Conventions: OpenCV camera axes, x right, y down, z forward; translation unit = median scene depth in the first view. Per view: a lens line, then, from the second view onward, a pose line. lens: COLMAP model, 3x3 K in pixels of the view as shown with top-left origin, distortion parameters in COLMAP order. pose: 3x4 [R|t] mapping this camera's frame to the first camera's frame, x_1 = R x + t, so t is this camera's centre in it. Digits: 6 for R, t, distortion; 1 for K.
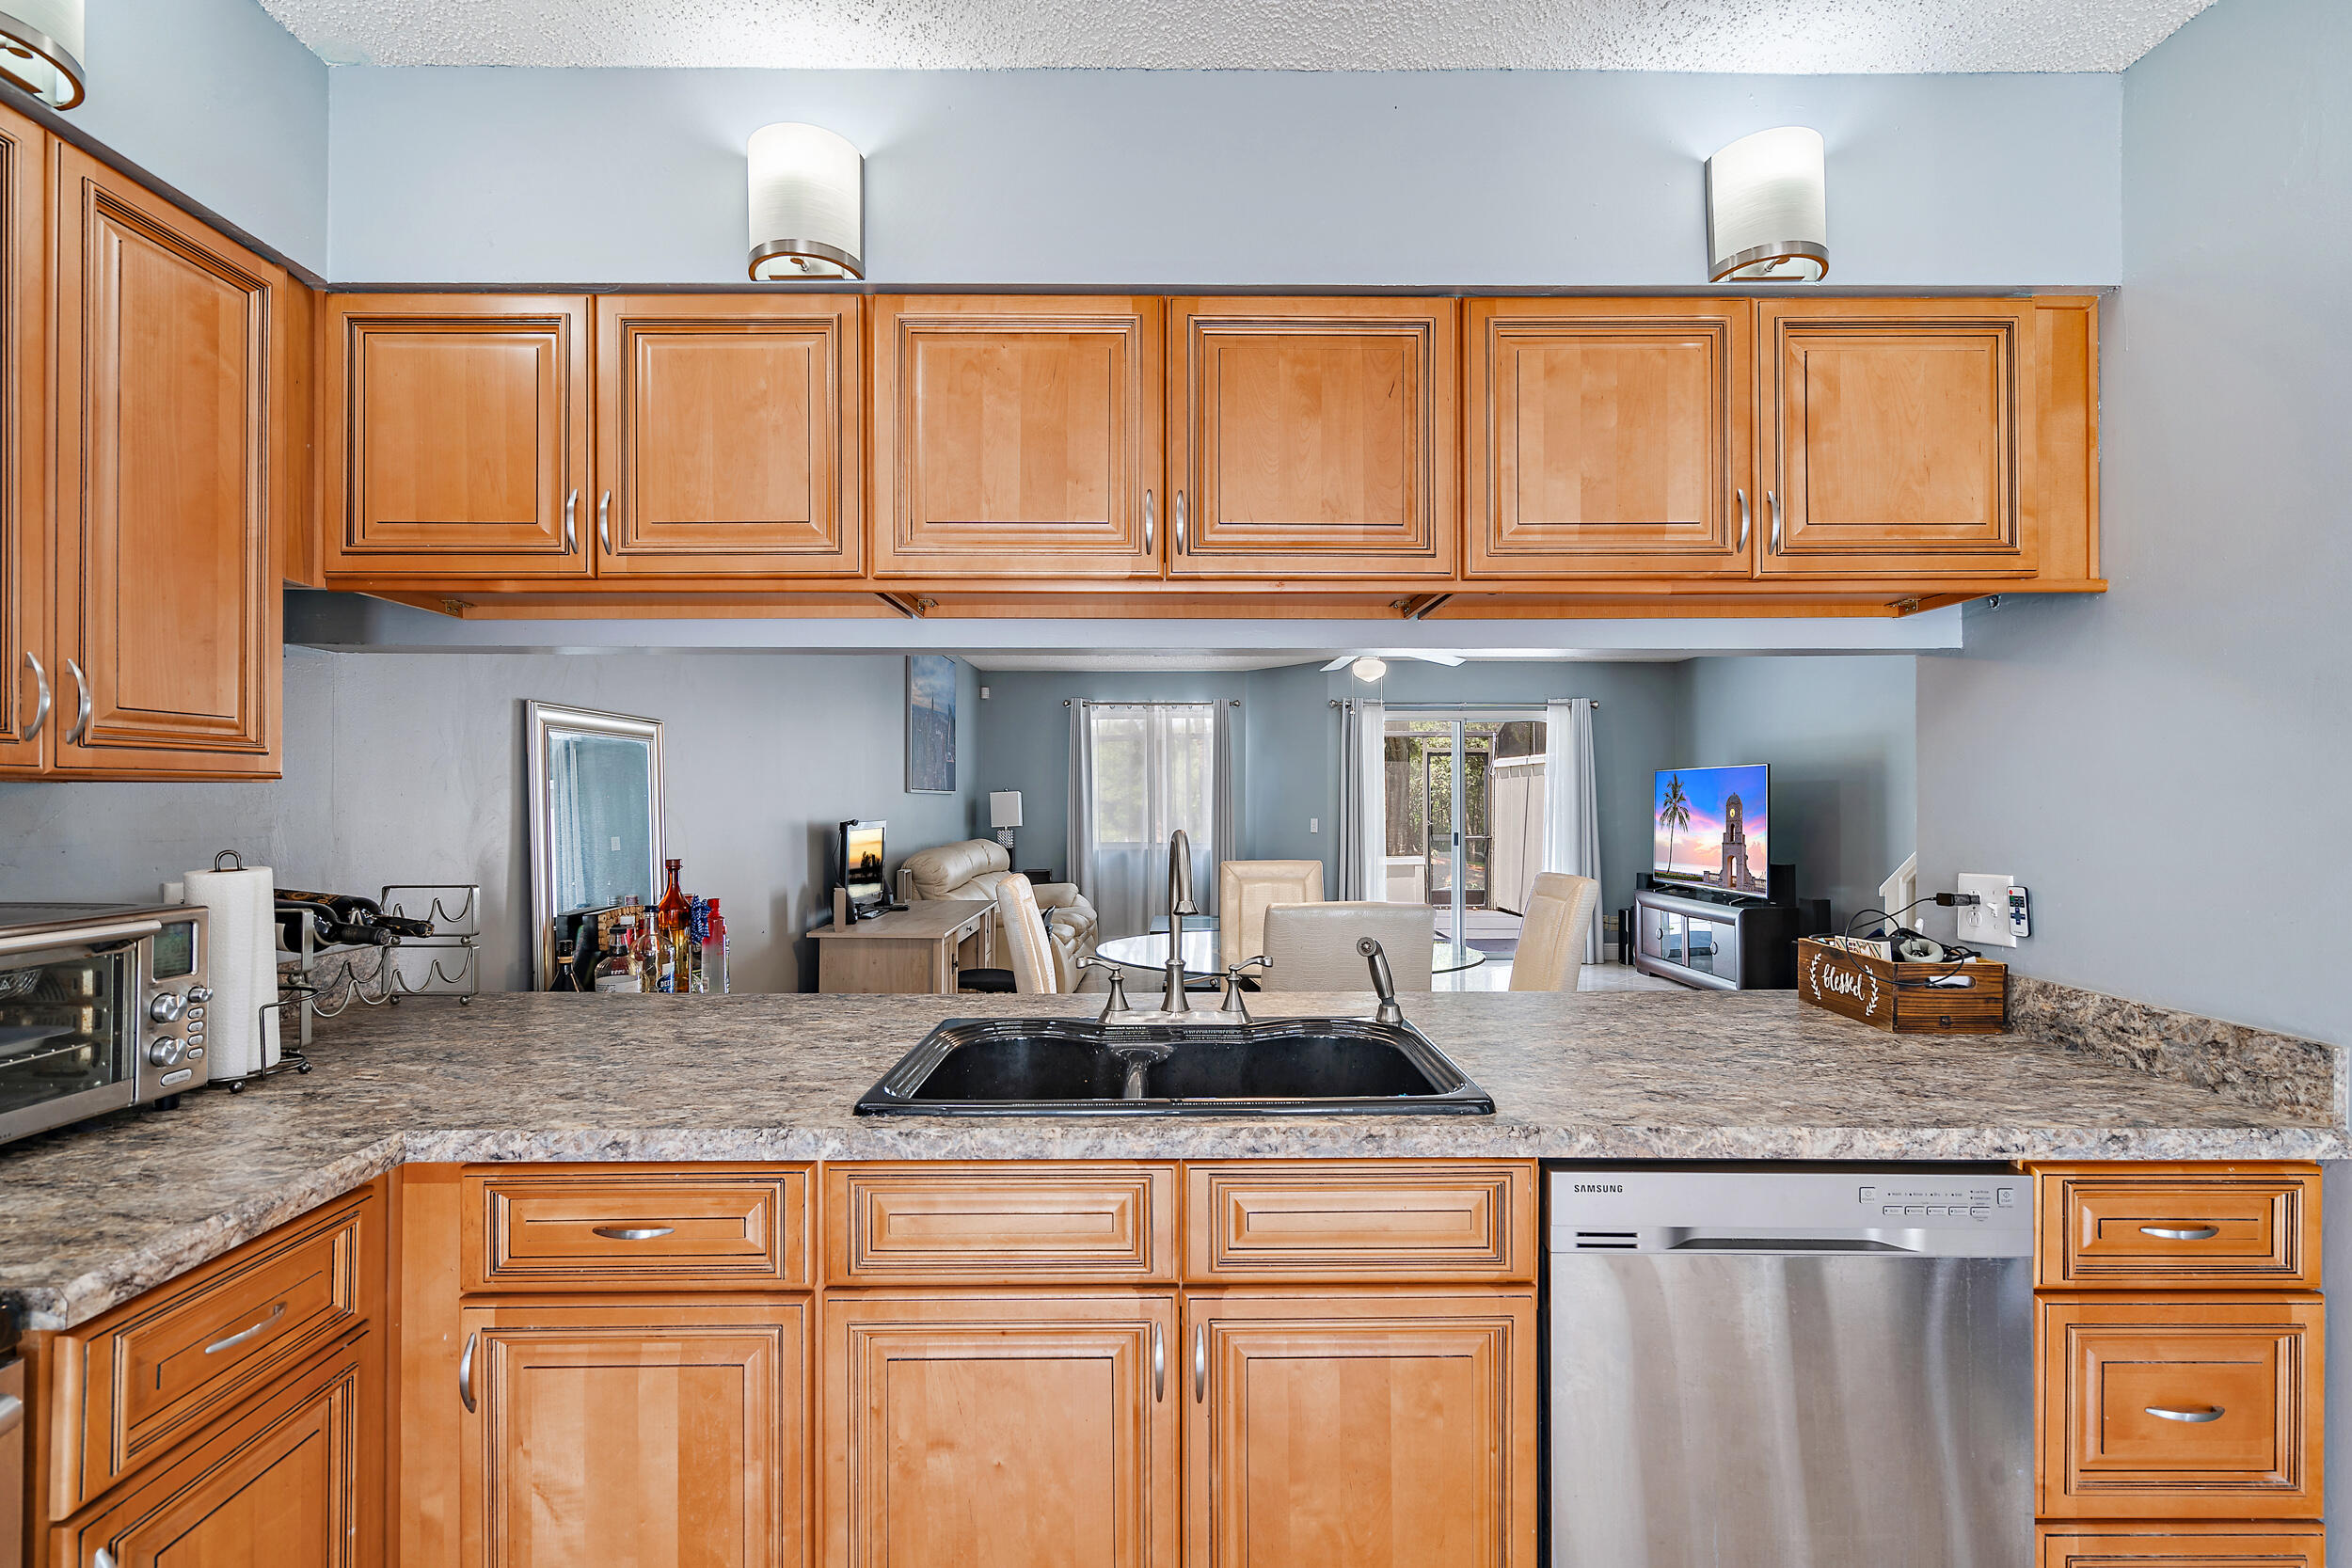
lens RADIAL K [[1077.7, 0, 1175.6], [0, 1077.7, 792.9], [0, 0, 1]] dist [-0.003075, 0.002596]
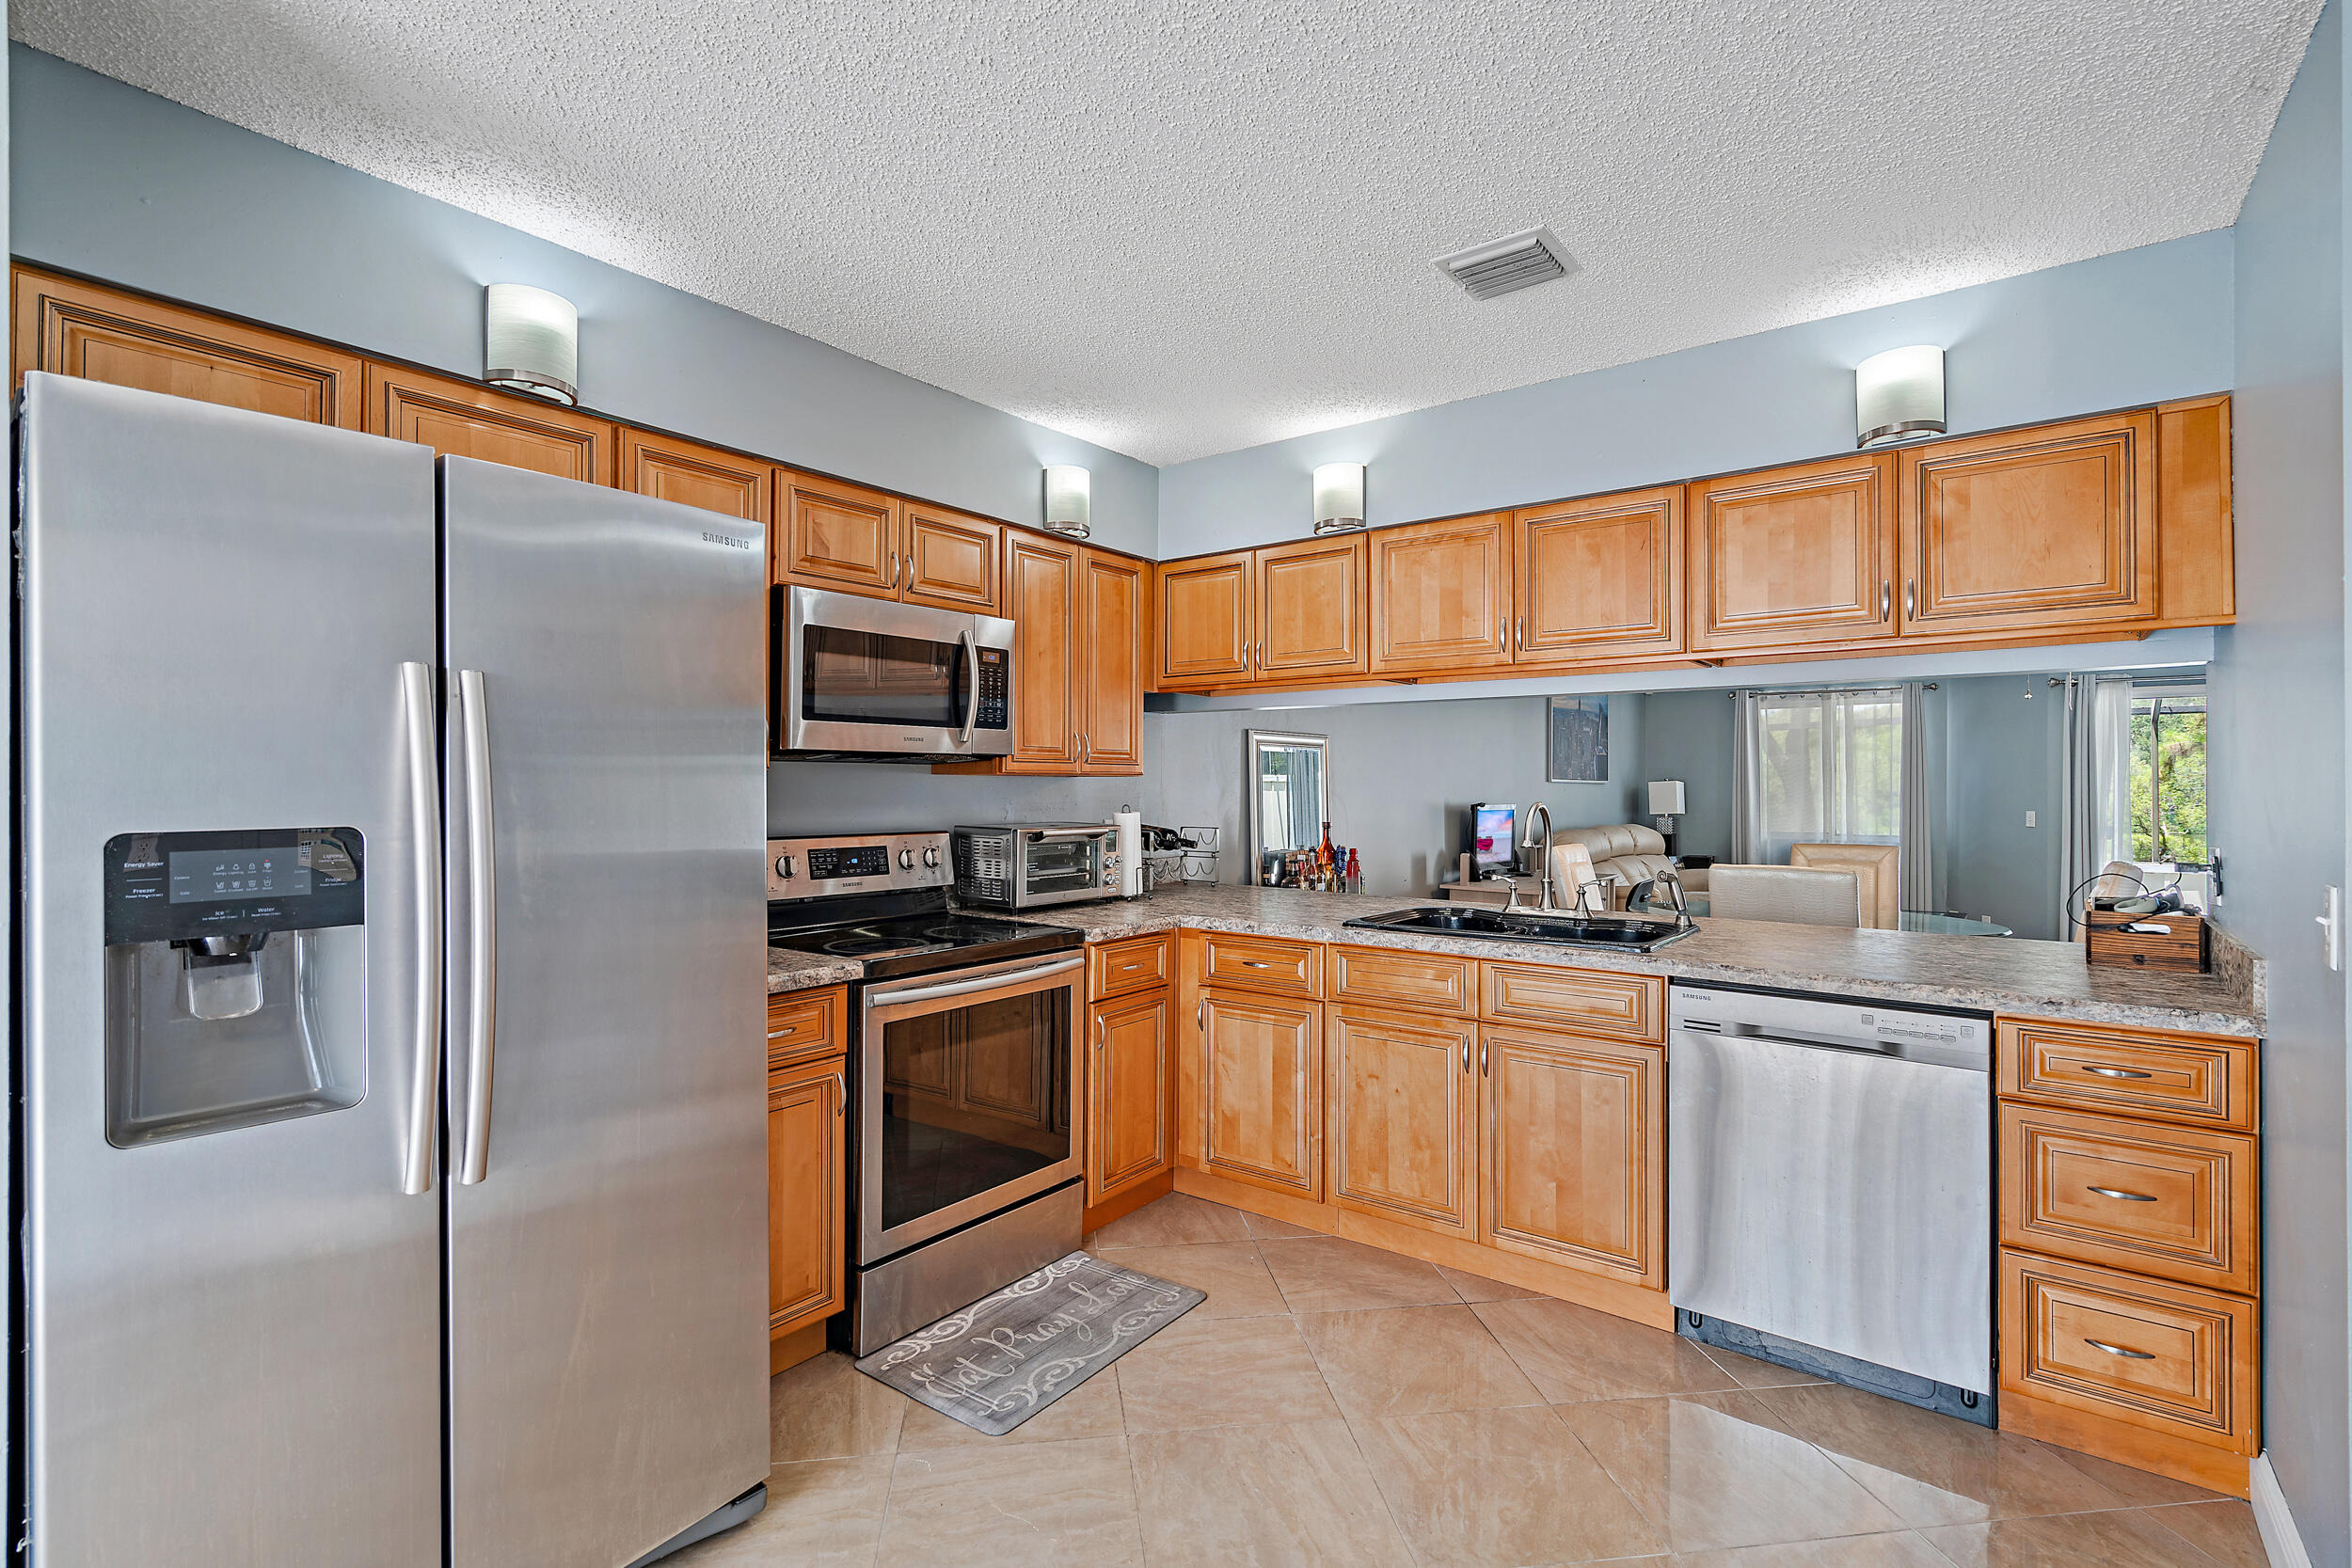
lens RADIAL K [[1077.7, 0, 1175.9], [0, 1077.7, 788.0], [0, 0, 1]] dist [-0.003075, 0.002596]
pose [[0.788618, 0.004295, -0.614868, 0.669881], [-0.001391, 0.999986, 0.005201, 0.003333], [0.614882, -0.003246, 0.788613, -0.807321]]
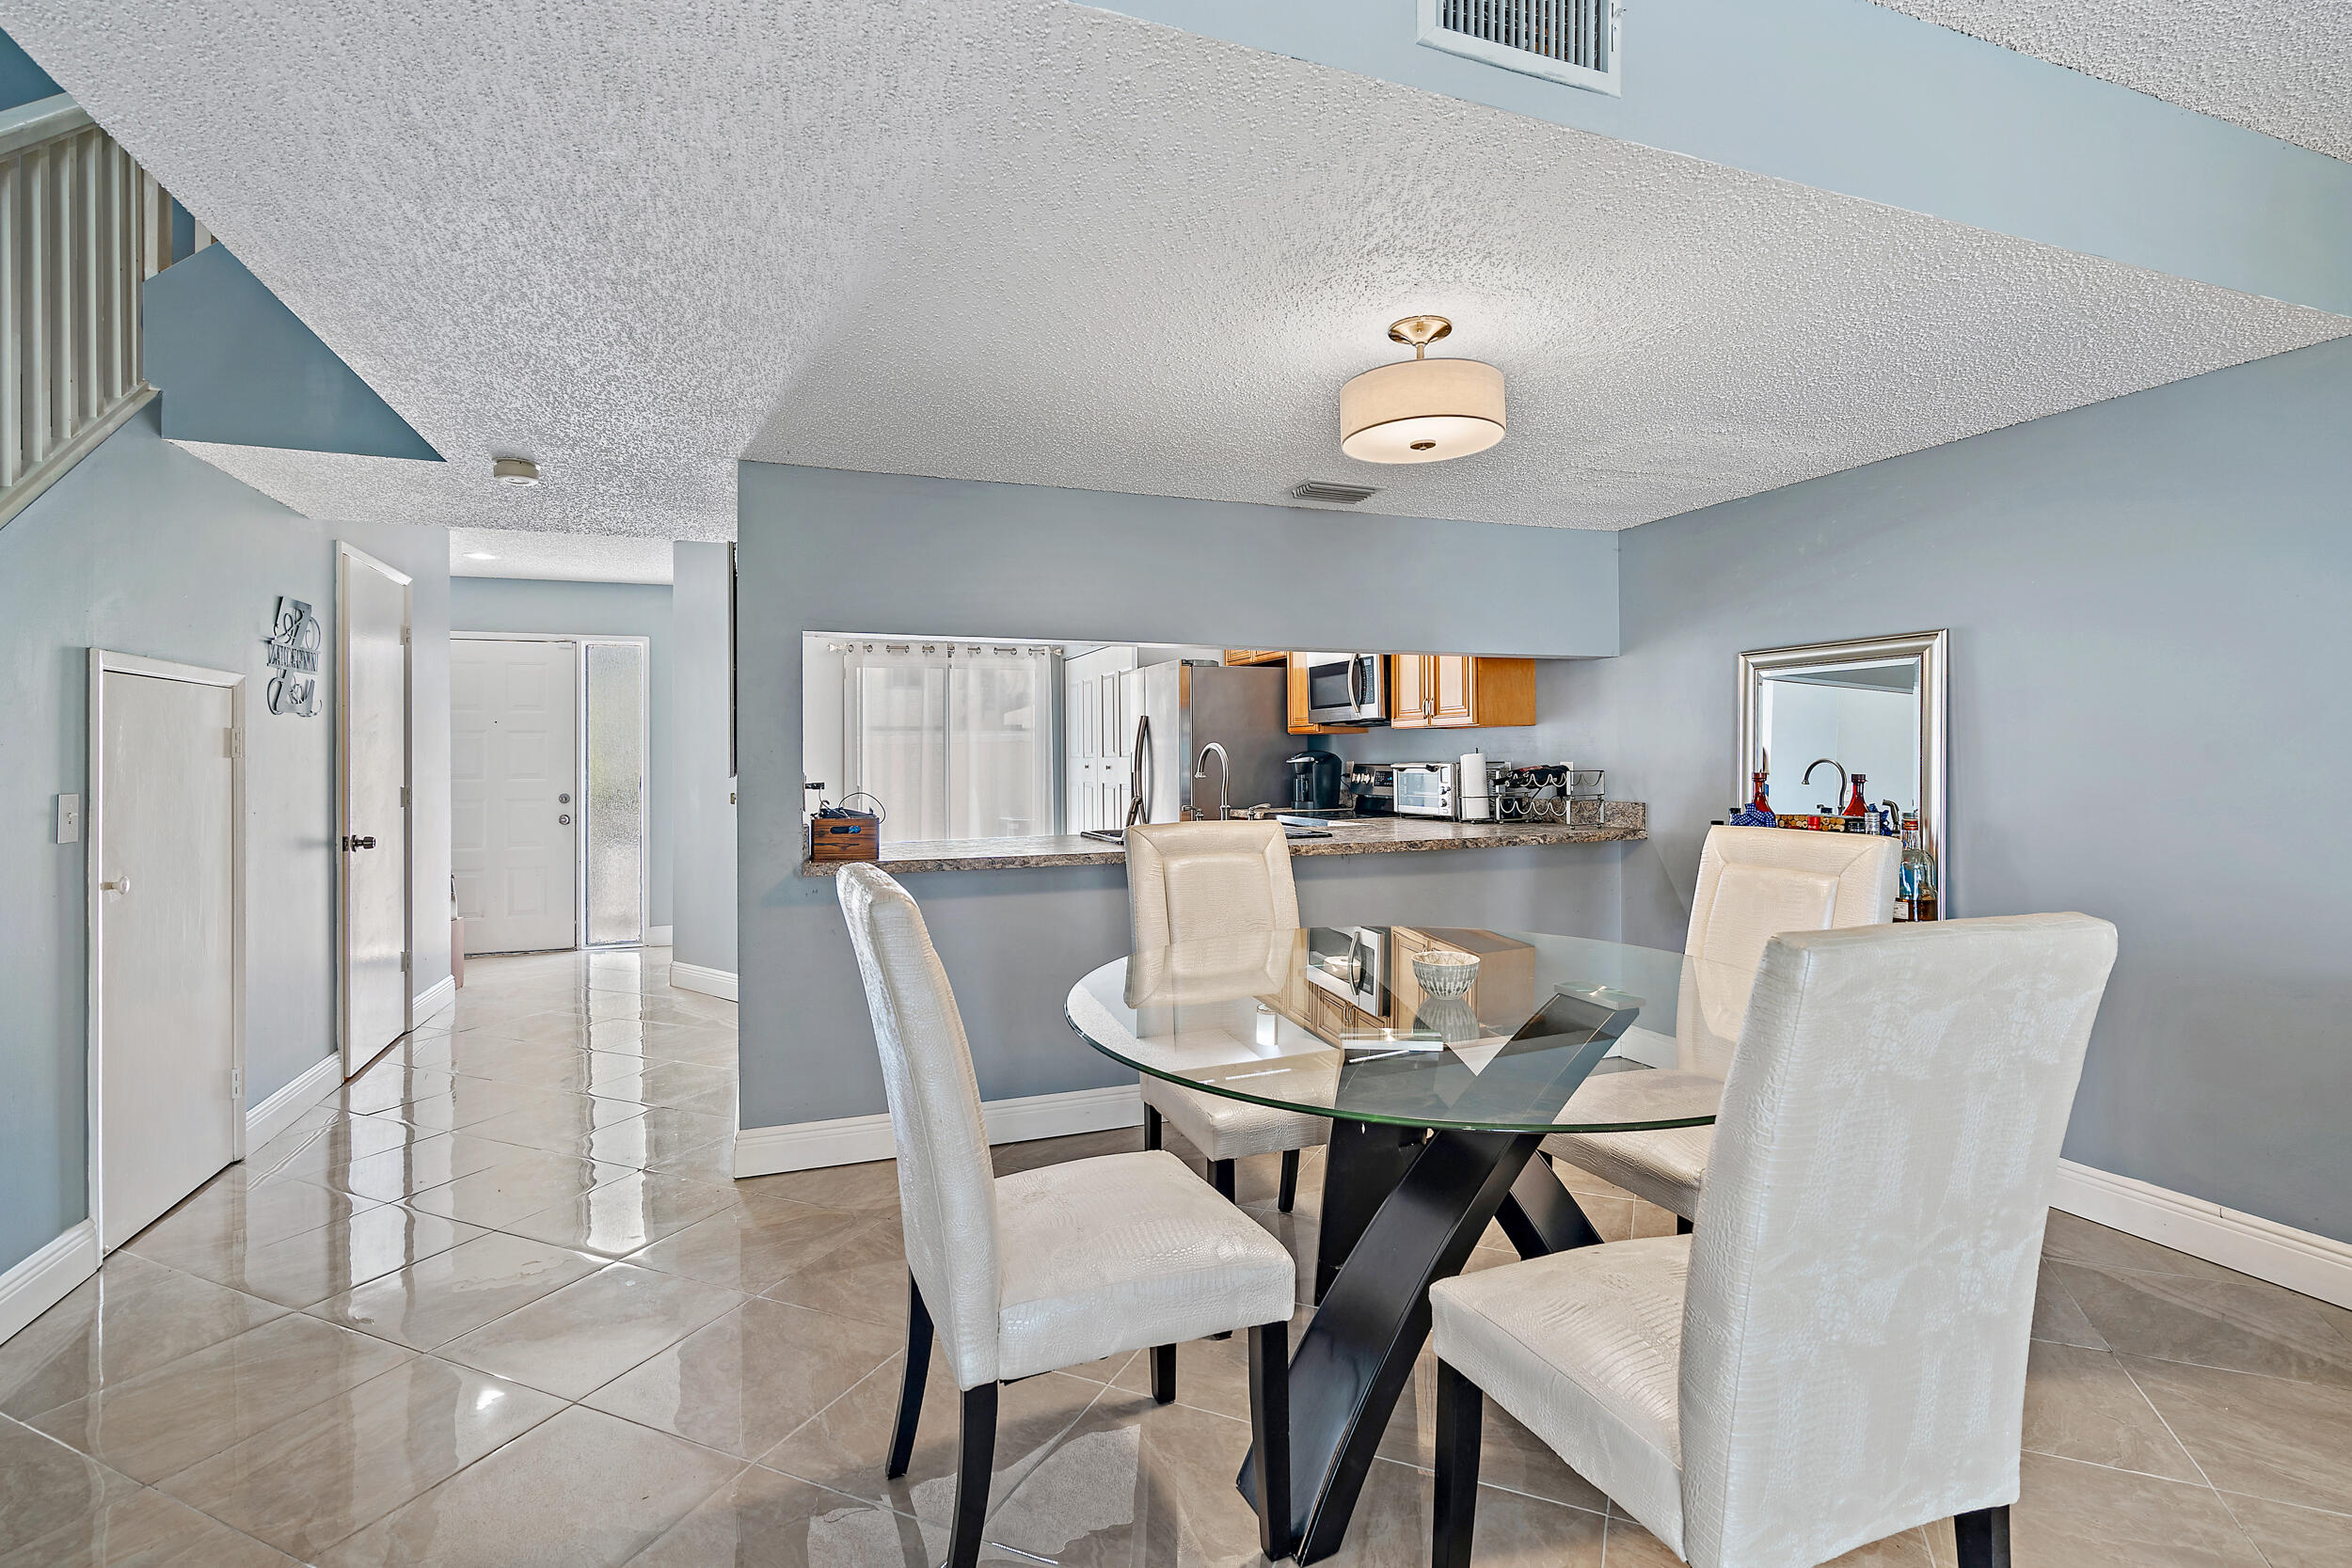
lens RADIAL K [[1077.7, 0, 1176.0], [0, 1077.7, 767.7], [0, 0, 1]] dist [-0.003075, 0.002596]
pose [[-0.937072, 0.009173, -0.349015, 0.946474], [0.008789, 0.999958, 0.002683, 0.088536], [0.349025, -0.000553, -0.937113, 3.483981]]
